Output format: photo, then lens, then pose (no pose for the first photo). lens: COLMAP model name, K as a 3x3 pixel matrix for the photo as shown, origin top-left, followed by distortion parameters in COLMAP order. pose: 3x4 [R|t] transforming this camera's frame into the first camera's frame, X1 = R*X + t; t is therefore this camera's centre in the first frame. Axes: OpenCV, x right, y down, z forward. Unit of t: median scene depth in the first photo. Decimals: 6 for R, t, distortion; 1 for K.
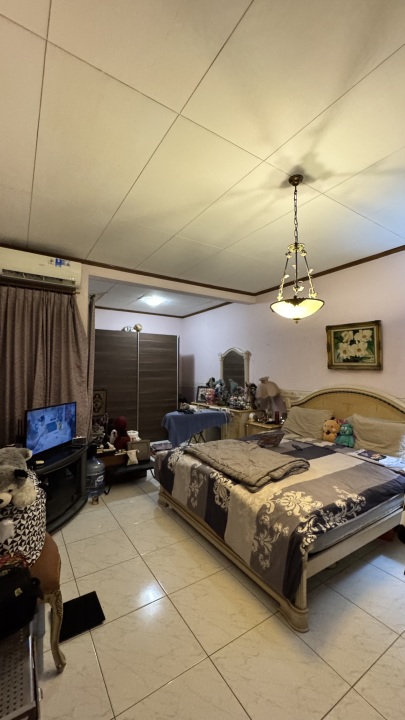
lens RADIAL K [[287.9, 0, 202.5], [0, 287.9, 360.0], [0, 0, 1]] dist [-0.000808, -0.000264]
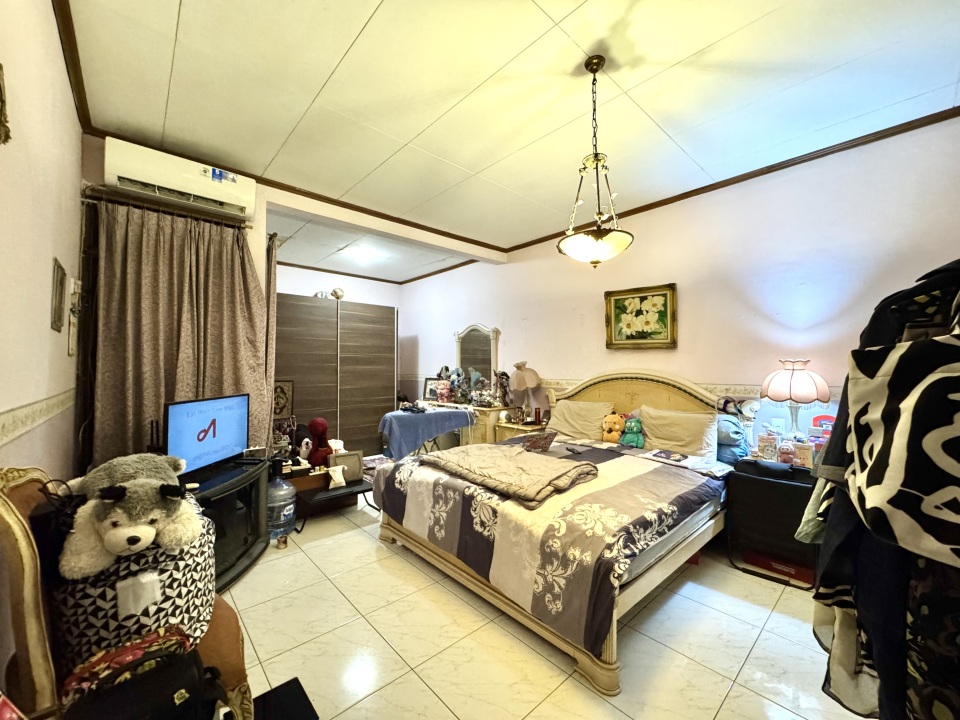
lens RADIAL K [[383.3, 0, 480.0], [0, 383.3, 360.0], [0, 0, 1]] dist [-0.001260, -0.000172]
pose [[0.987072, 0.000627, 0.160278, -0.069958], [-0.003760, 0.999808, 0.019251, 0.054405], [-0.160235, -0.019605, 0.986884, 0.072930]]
